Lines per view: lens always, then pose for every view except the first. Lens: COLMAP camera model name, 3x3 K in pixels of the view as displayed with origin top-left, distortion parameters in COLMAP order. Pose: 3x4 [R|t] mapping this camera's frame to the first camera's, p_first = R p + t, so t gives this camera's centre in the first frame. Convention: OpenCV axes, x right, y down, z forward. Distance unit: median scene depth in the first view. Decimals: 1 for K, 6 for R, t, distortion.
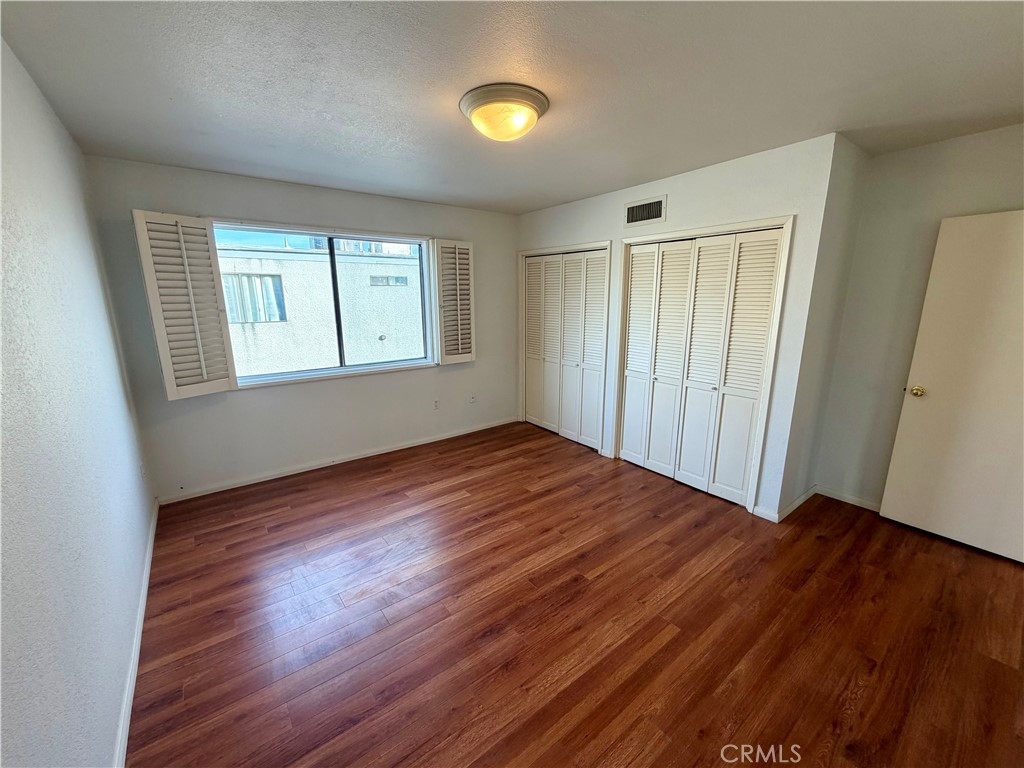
lens RADIAL K [[408.5, 0, 511.1], [0, 408.5, 386.4], [0, 0, 1]] dist [-0.000242, -0.000554]
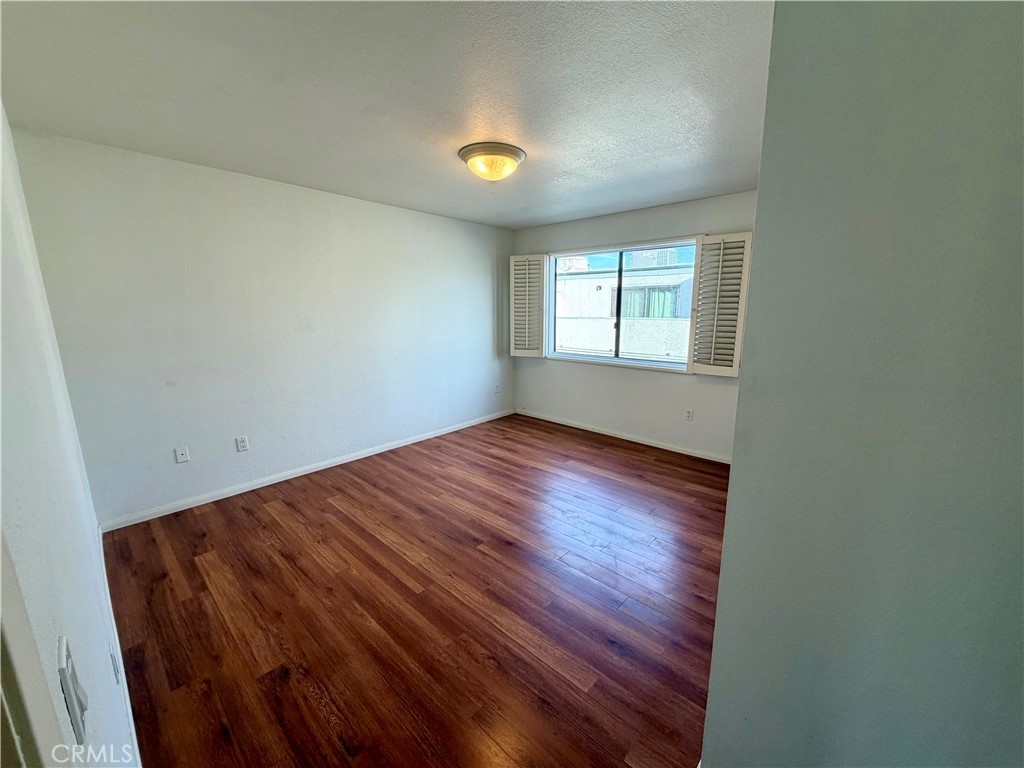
lens RADIAL K [[408.5, 0, 509.4], [0, 408.5, 389.1], [0, 0, 1]] dist [-0.000242, -0.000554]
pose [[0.156687, 0.202758, -0.966612, 1.009492], [-0.210445, 0.963079, 0.167904, -0.131705], [0.964967, 0.177111, 0.193572, 0.657078]]
